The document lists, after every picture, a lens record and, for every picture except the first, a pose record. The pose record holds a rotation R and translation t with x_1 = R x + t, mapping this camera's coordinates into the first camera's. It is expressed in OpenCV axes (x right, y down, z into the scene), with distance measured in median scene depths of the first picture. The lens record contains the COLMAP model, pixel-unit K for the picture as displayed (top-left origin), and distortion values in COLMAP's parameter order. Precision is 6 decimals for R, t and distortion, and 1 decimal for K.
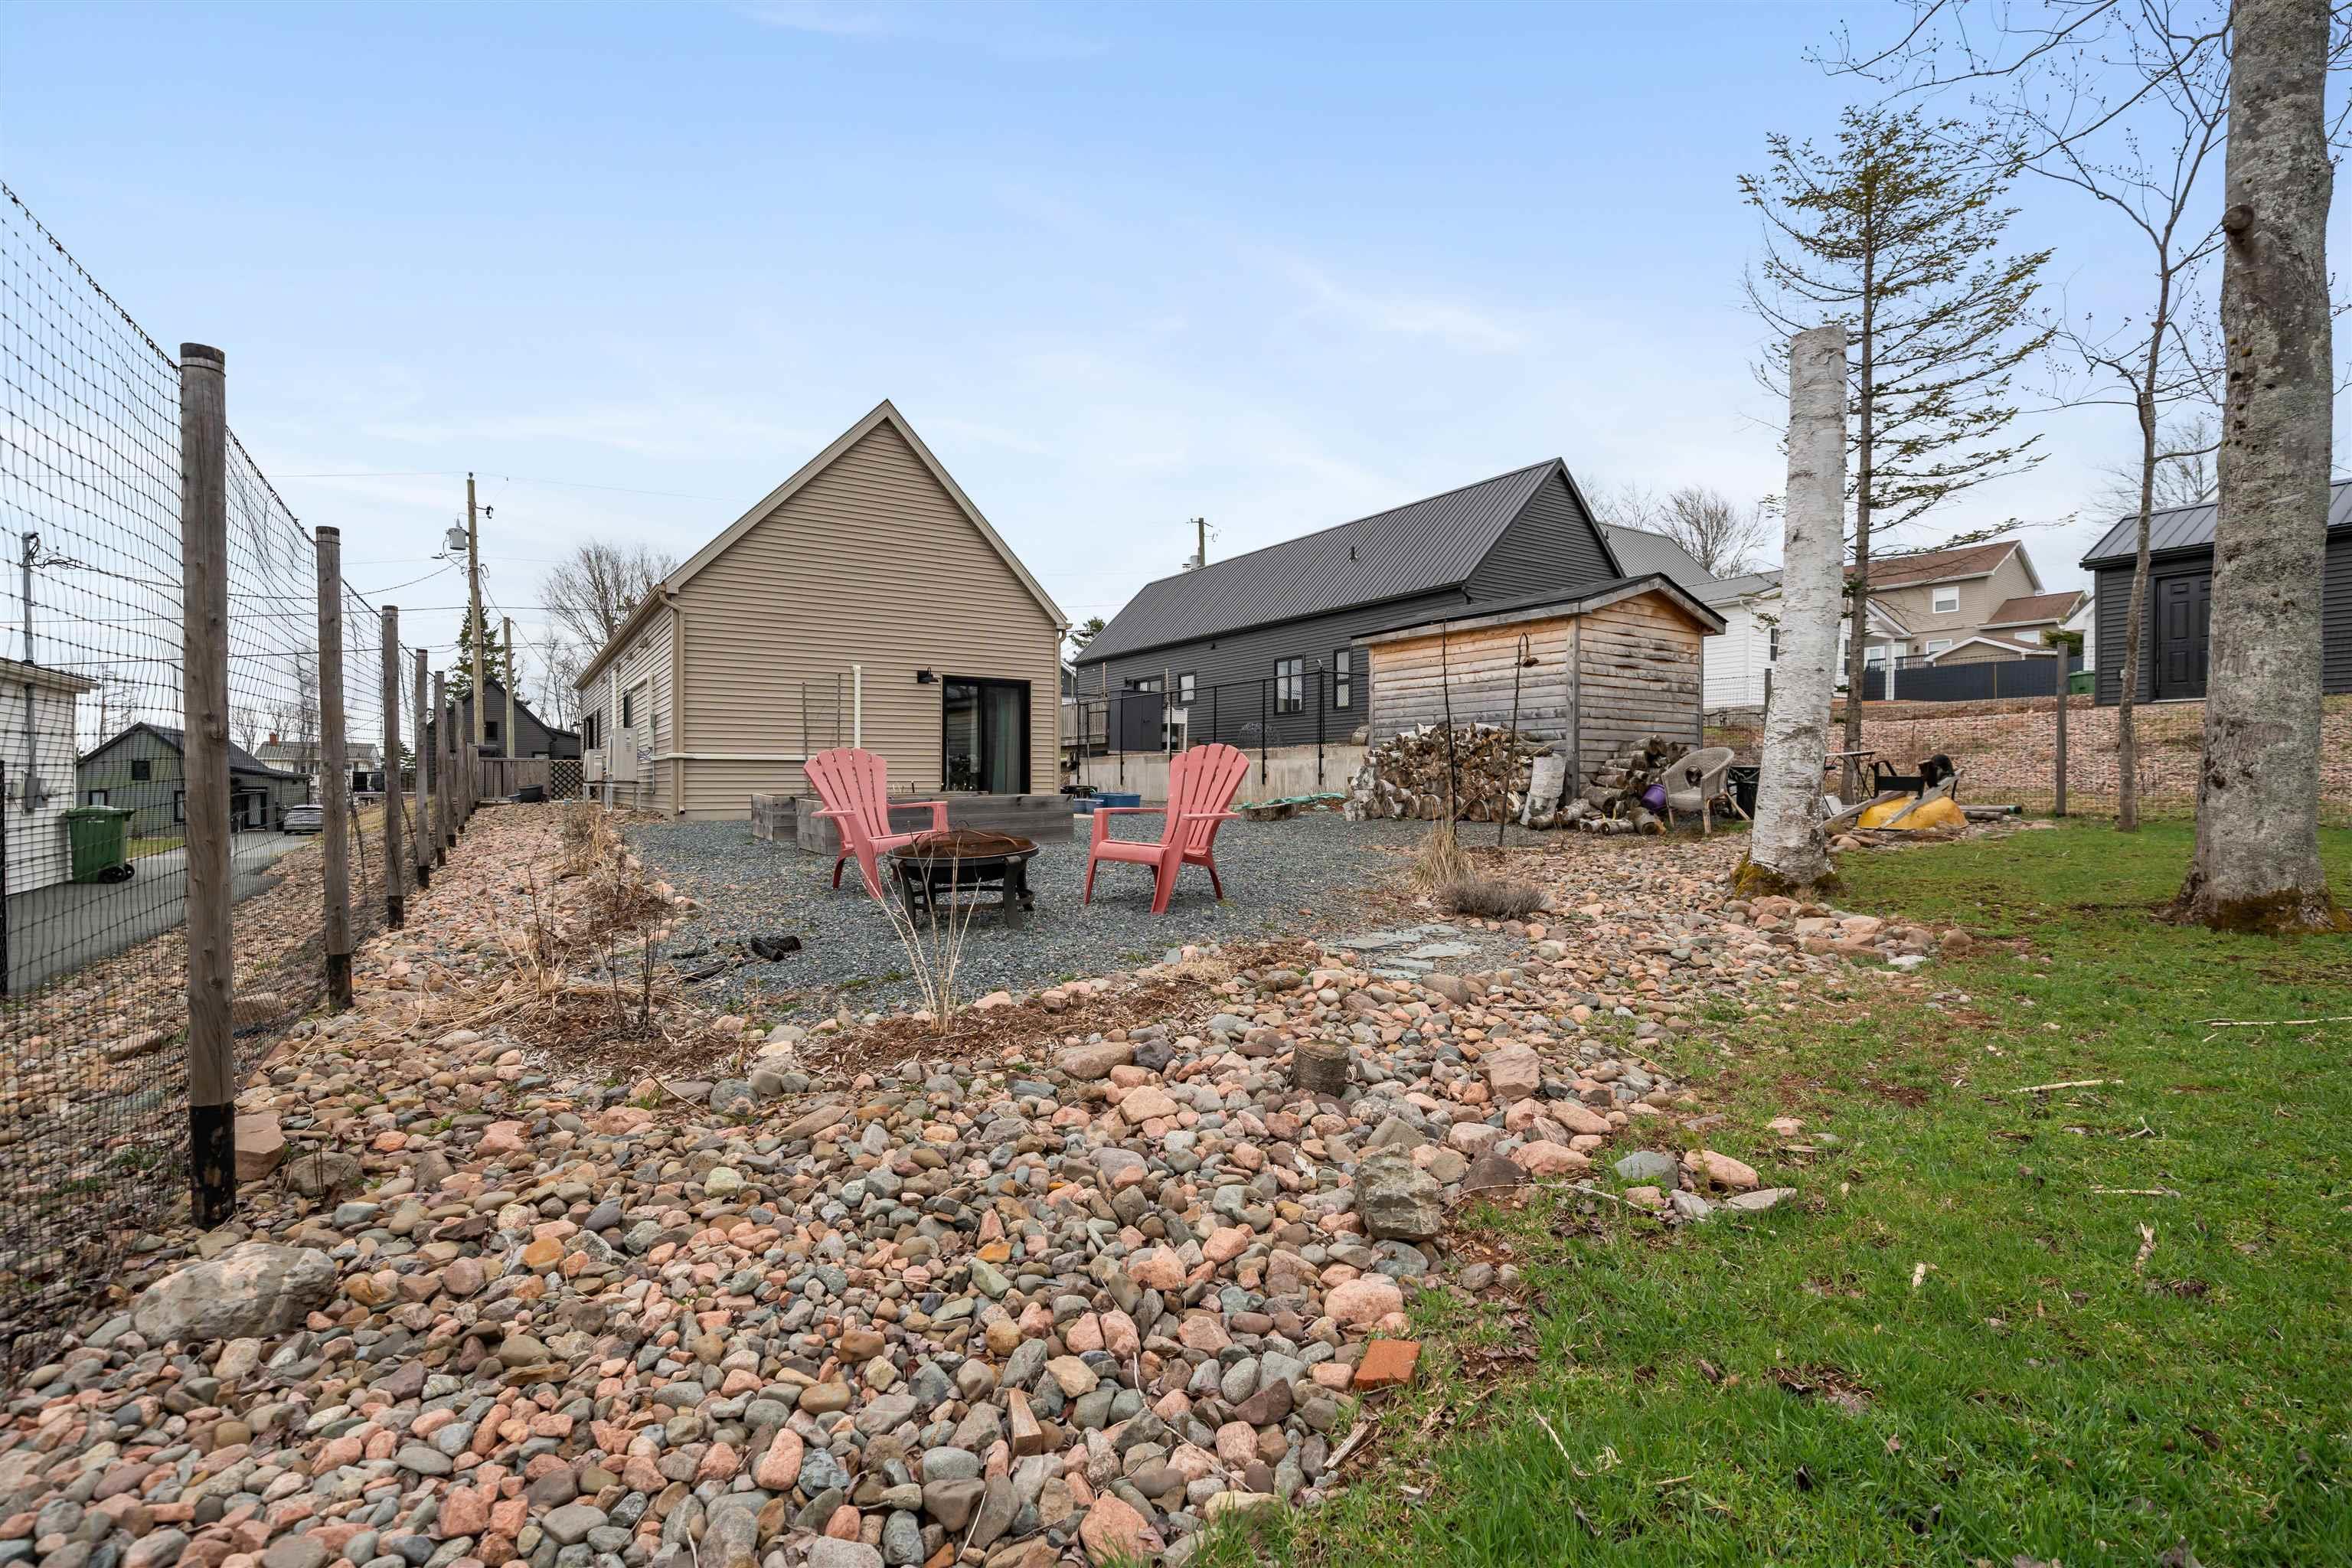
lens RADIAL K [[1056.2, 0, 1179.8], [0, 1056.2, 788.8], [0, 0, 1]] dist [0.000336, 0.000065]
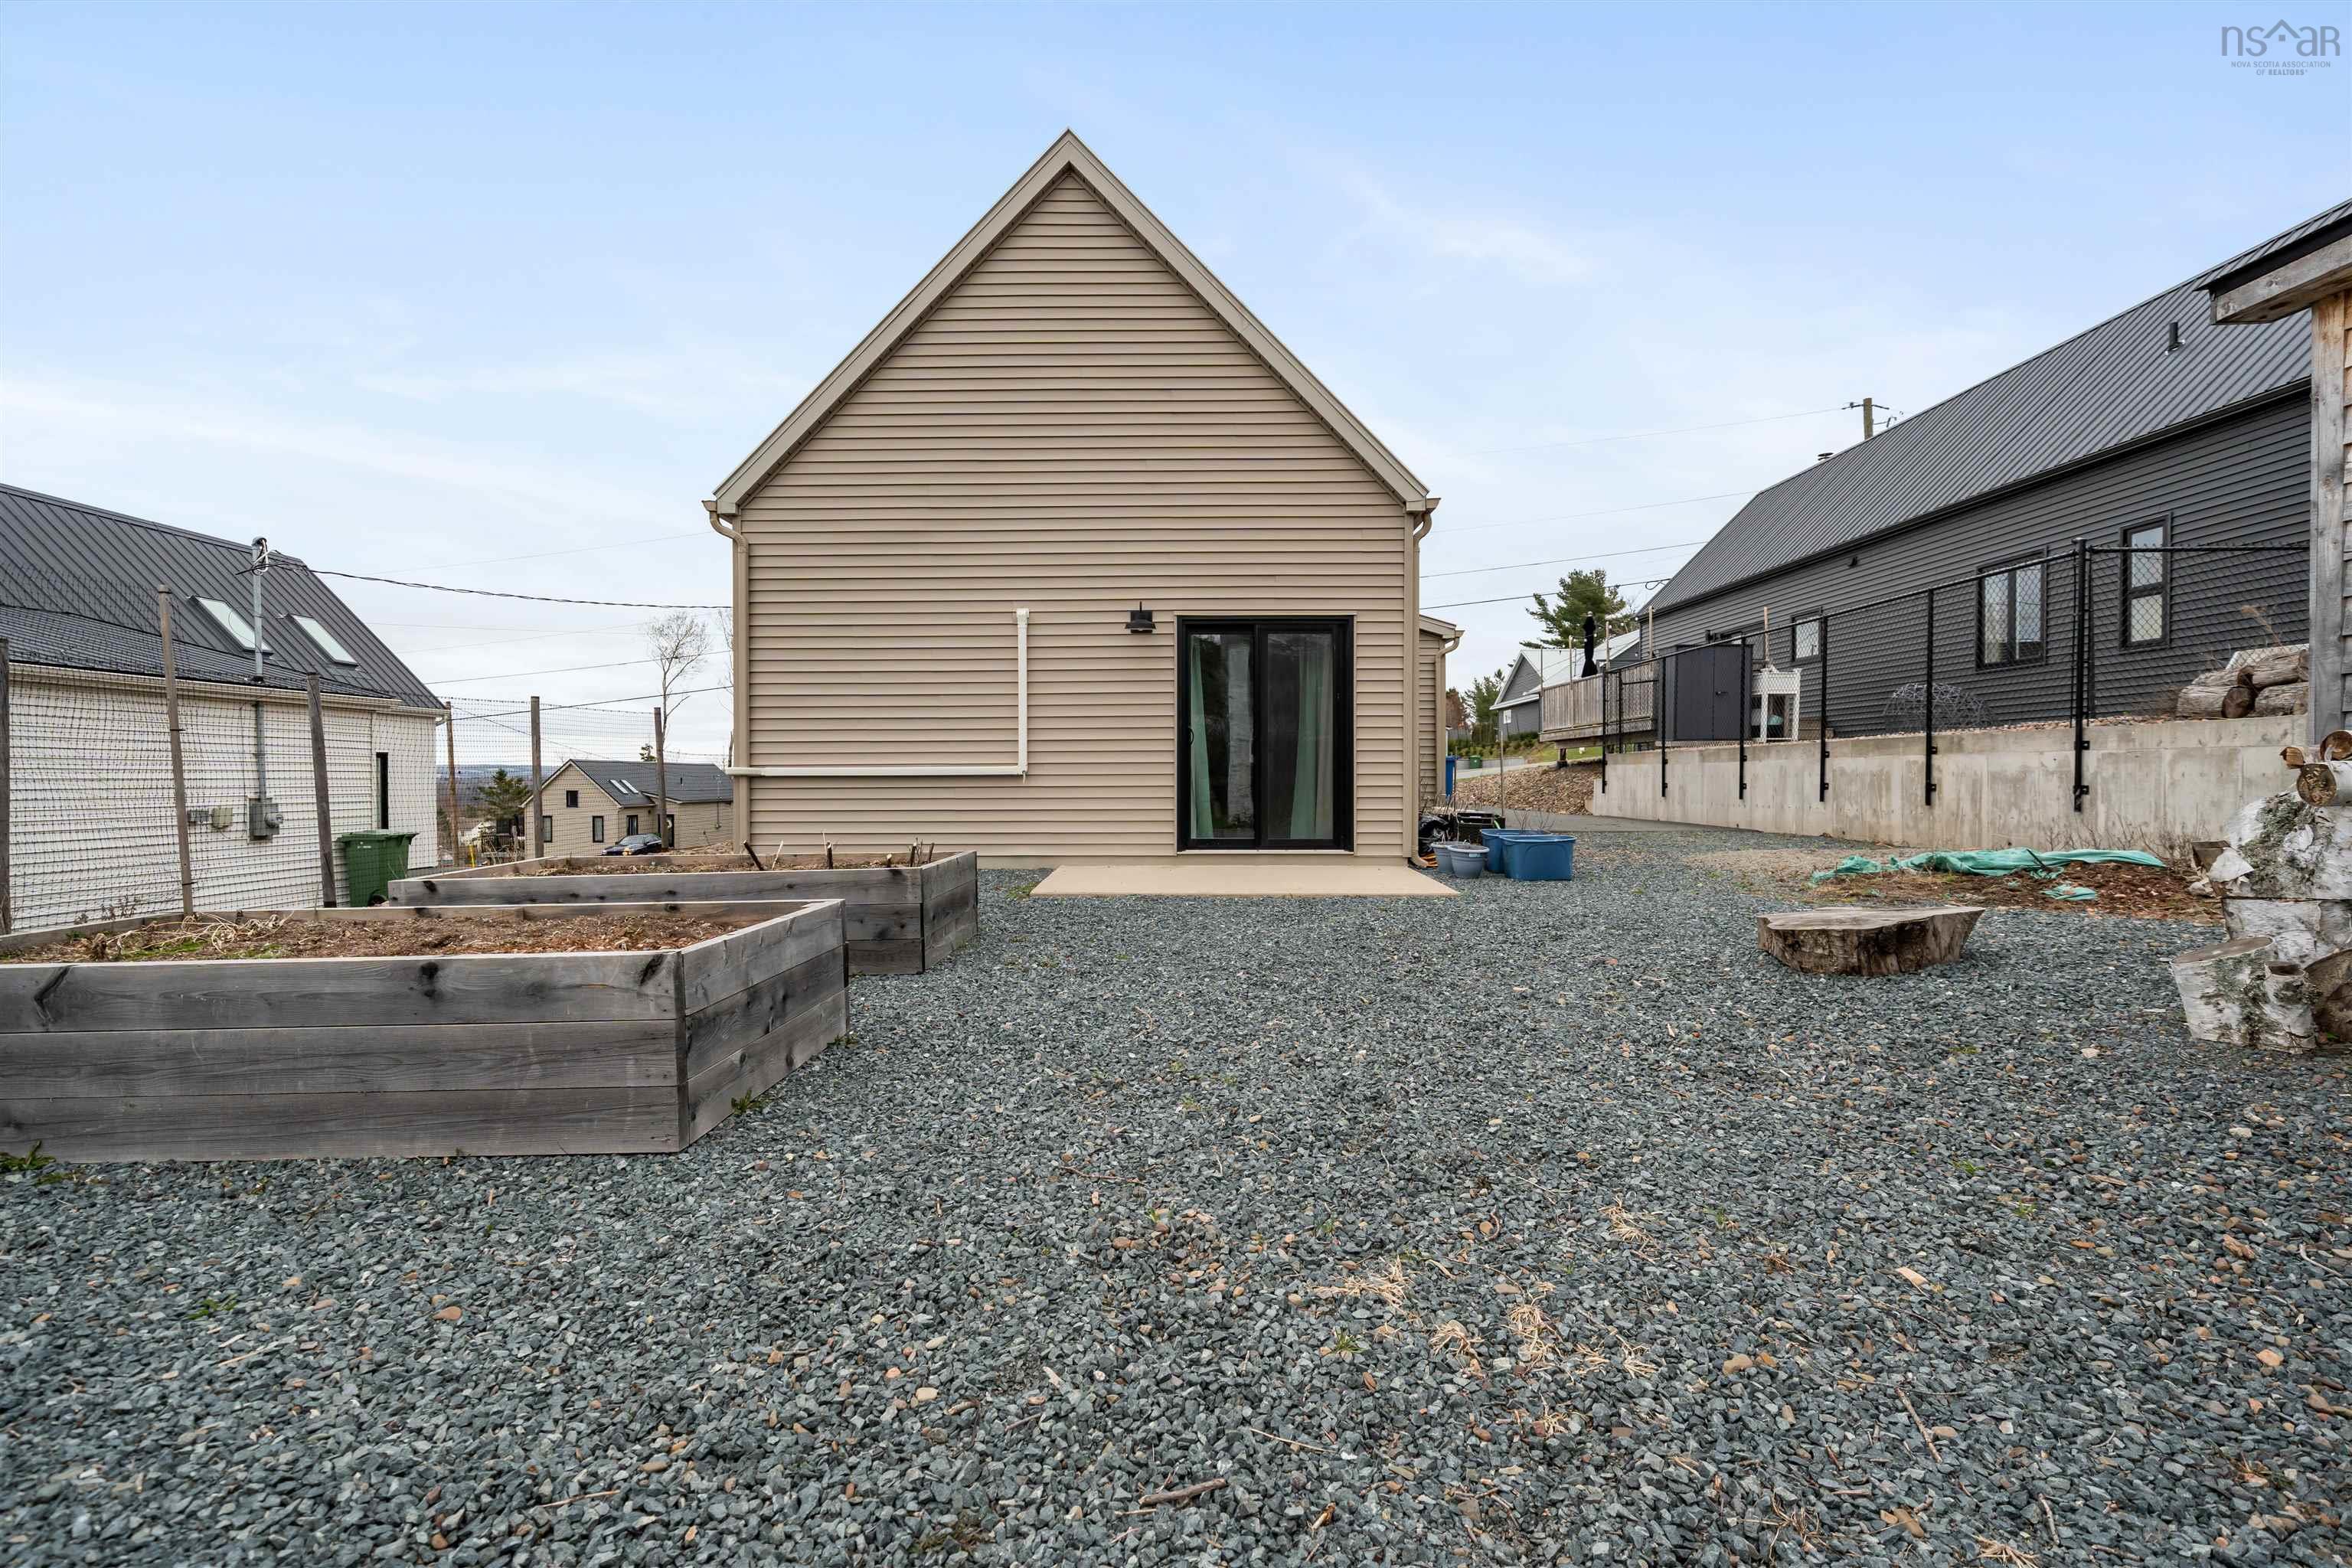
lens RADIAL K [[1056.2, 0, 1179.8], [0, 1056.2, 788.8], [0, 0, 1]] dist [0.000336, 0.000065]
pose [[0.834439, 0.000823, -0.551099, 0.059516], [0.002510, 0.999983, 0.005293, -0.015436], [0.551094, -0.005800, 0.834423, 0.404615]]
